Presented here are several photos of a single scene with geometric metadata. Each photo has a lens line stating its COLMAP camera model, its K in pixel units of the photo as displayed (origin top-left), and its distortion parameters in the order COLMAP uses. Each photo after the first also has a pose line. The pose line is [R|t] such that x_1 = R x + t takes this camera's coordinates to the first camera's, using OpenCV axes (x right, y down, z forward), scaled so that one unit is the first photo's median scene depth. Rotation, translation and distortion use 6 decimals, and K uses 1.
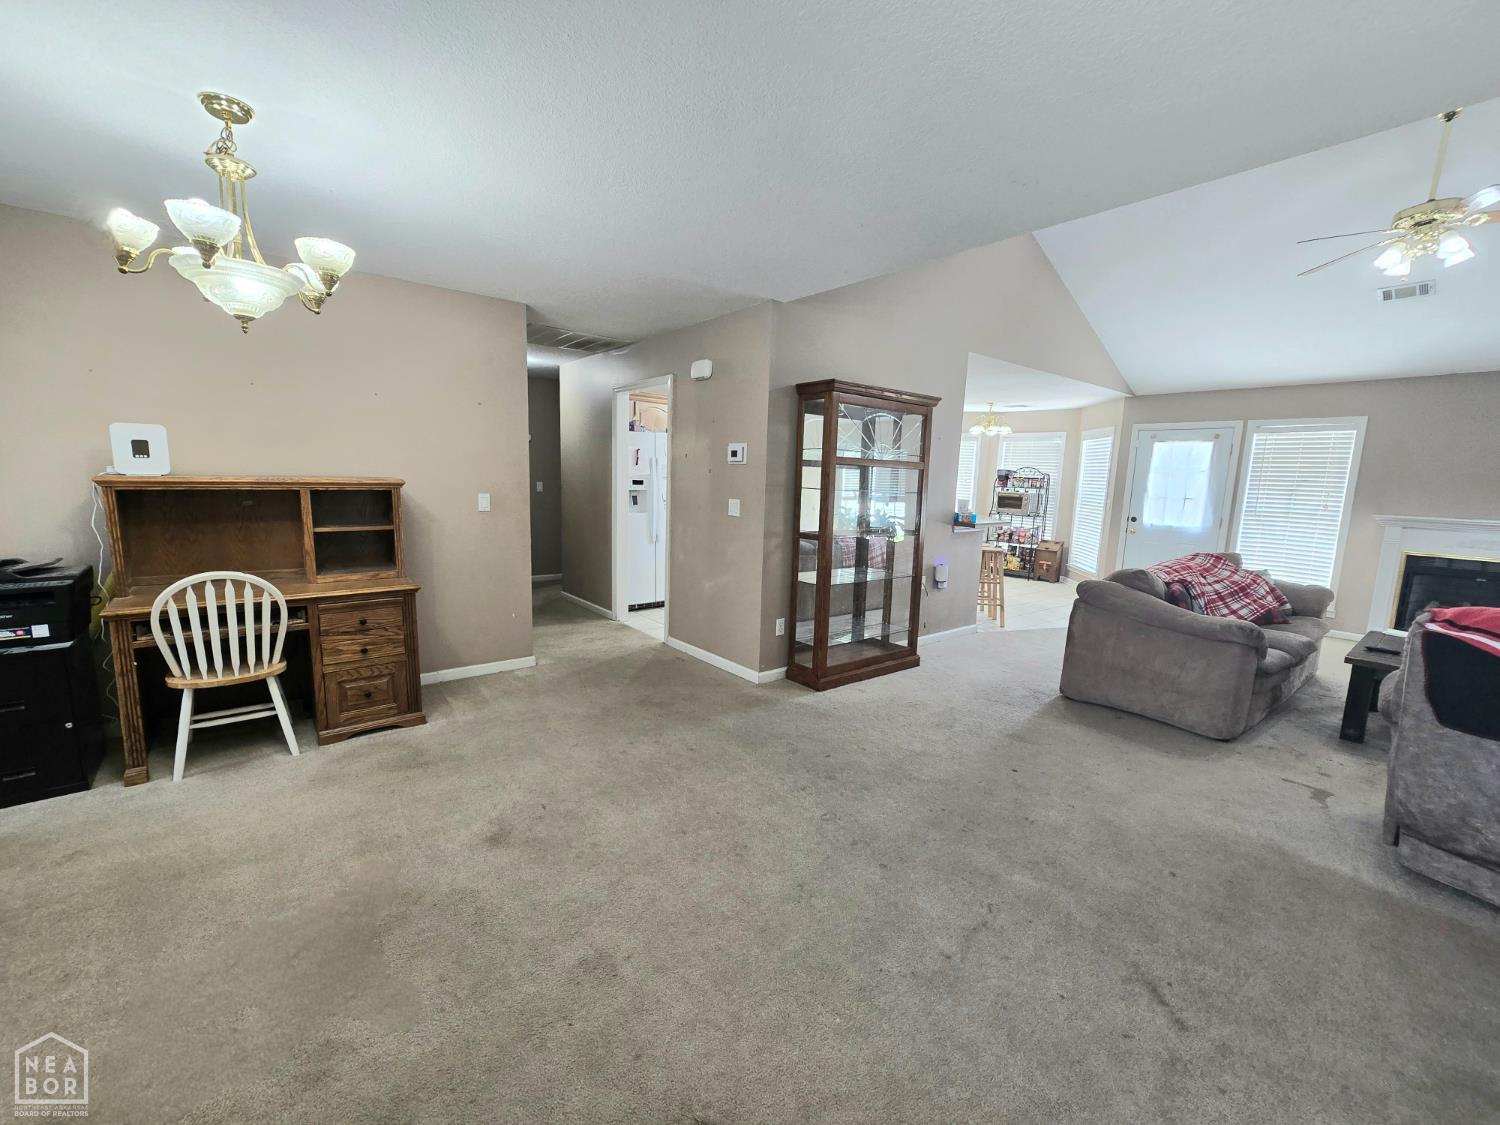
lens RADIAL K [[617.5, 0, 754.1], [0, 617.5, 562.9], [0, 0, 1]] dist [-0.006582, 0.001398]
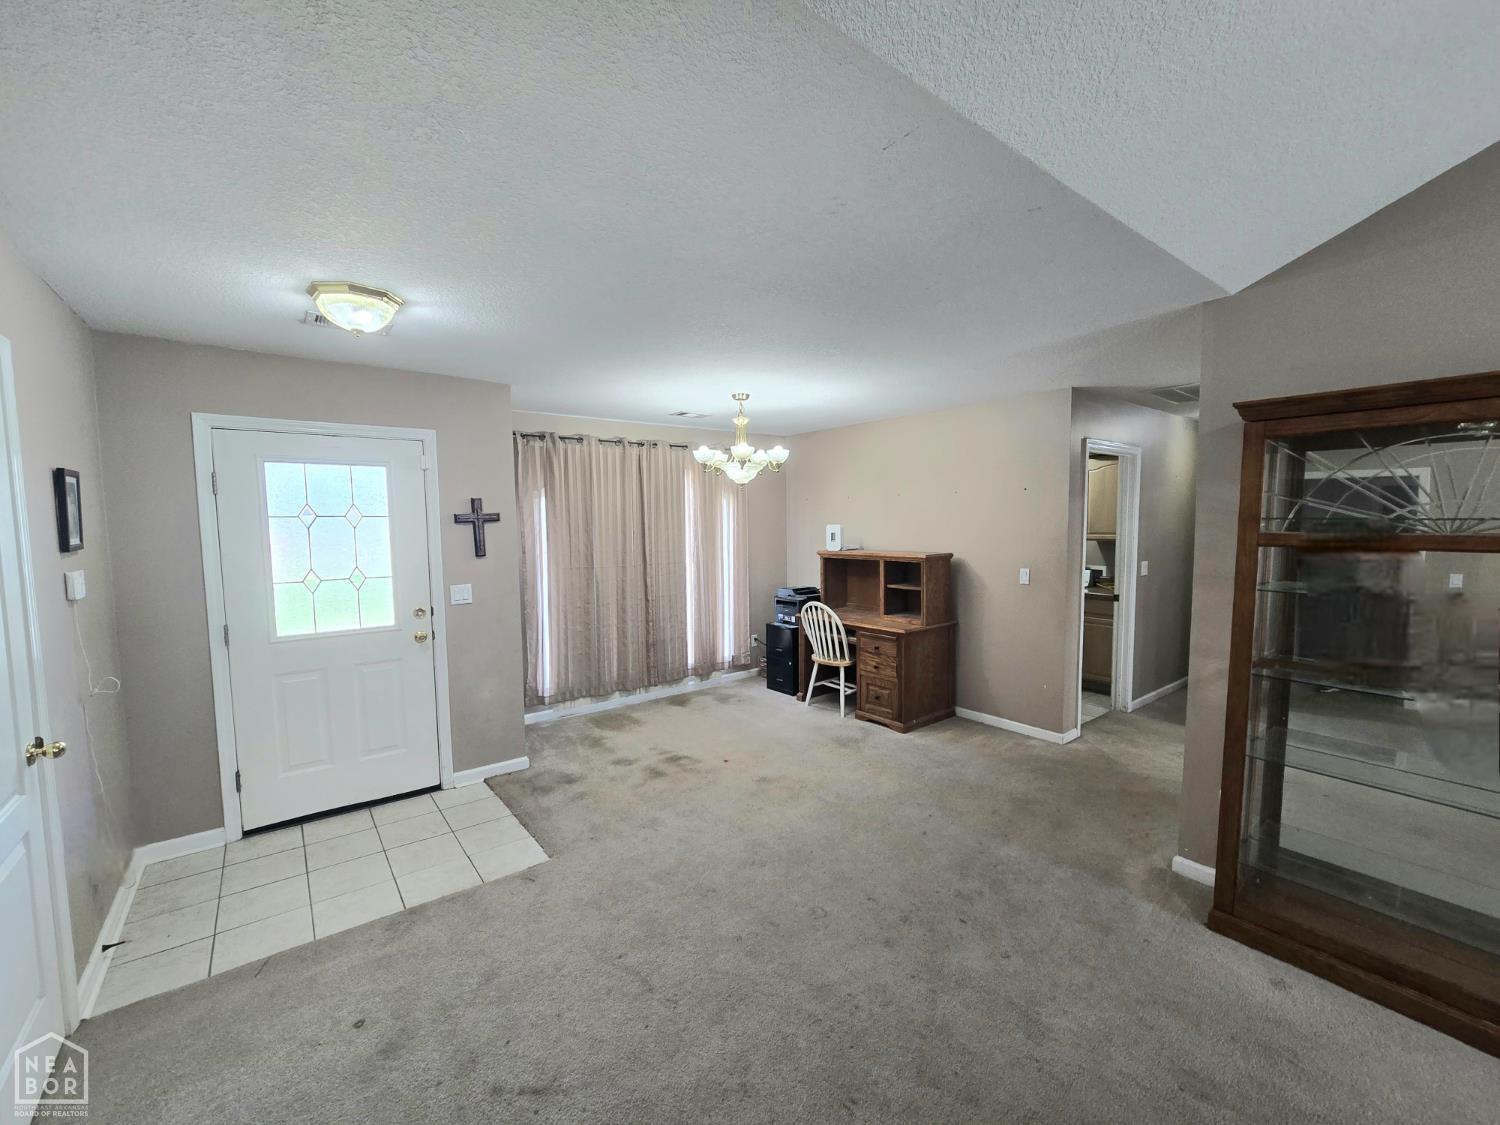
lens RADIAL K [[617.5, 0, 754.3], [0, 617.5, 565.3], [0, 0, 1]] dist [-0.006582, 0.001398]
pose [[-0.007214, 0.042848, -0.999056, 0.624733], [-0.135926, 0.989767, 0.043431, -0.093311], [0.990693, 0.136111, -0.001316, 0.480483]]
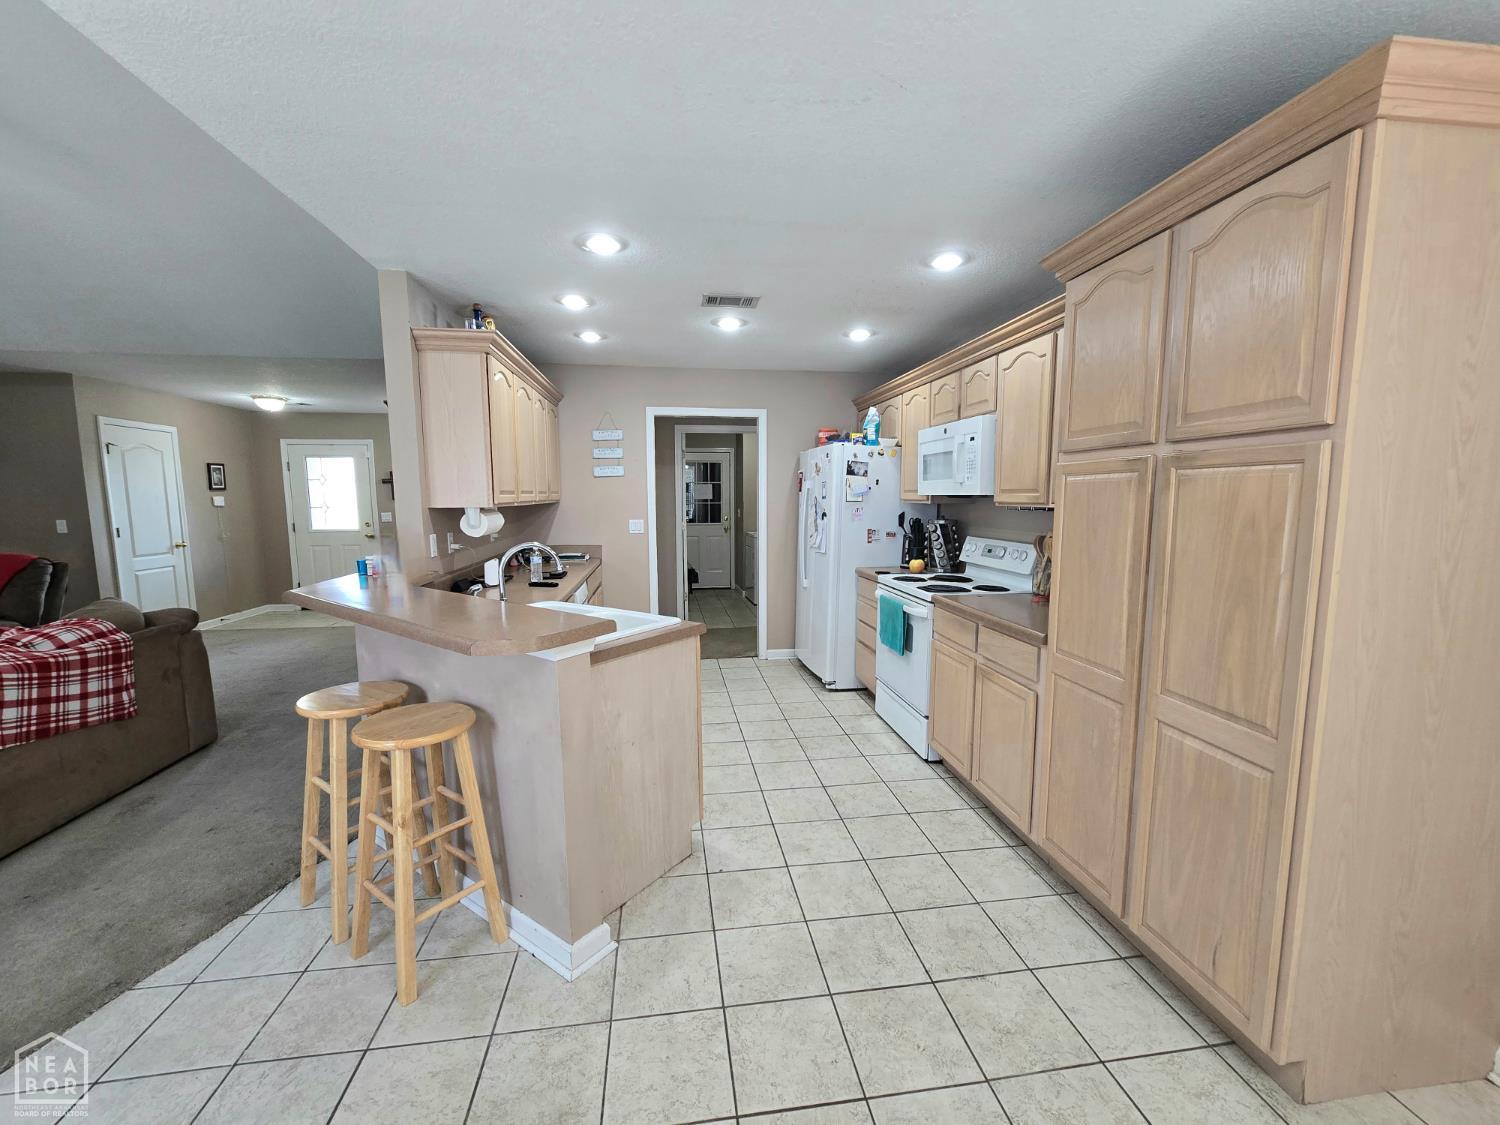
lens RADIAL K [[617.5, 0, 759.5], [0, 617.5, 566.5], [0, 0, 1]] dist [-0.006582, 0.001398]
pose [[-0.505512, 0.067484, -0.860176, 0.739253], [-0.136608, 0.978102, 0.157018, -0.208619], [0.851936, 0.196882, -0.485224, 1.520597]]
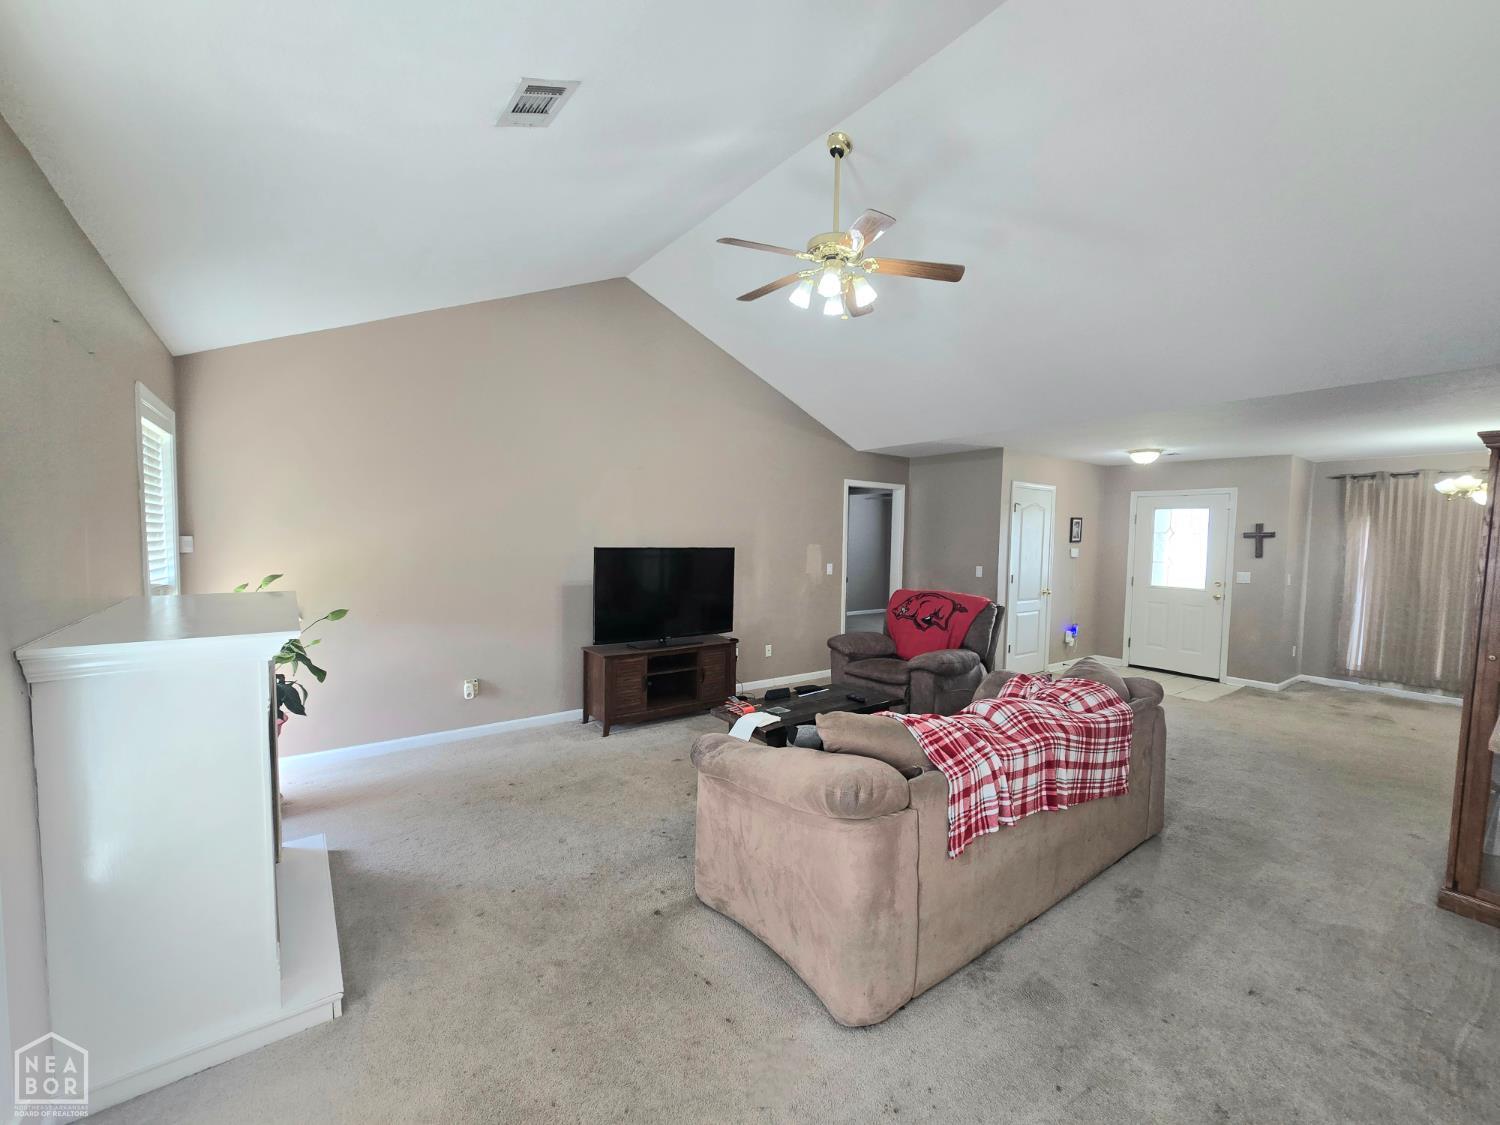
lens RADIAL K [[617.5, 0, 744.4], [0, 617.5, 569.3], [0, 0, 1]] dist [-0.006582, 0.001398]
pose [[-0.997992, -0.052676, 0.035172, 0.863066], [-0.044642, 0.978907, 0.199370, -0.192023], [-0.044932, 0.197400, -0.979293, 1.309329]]
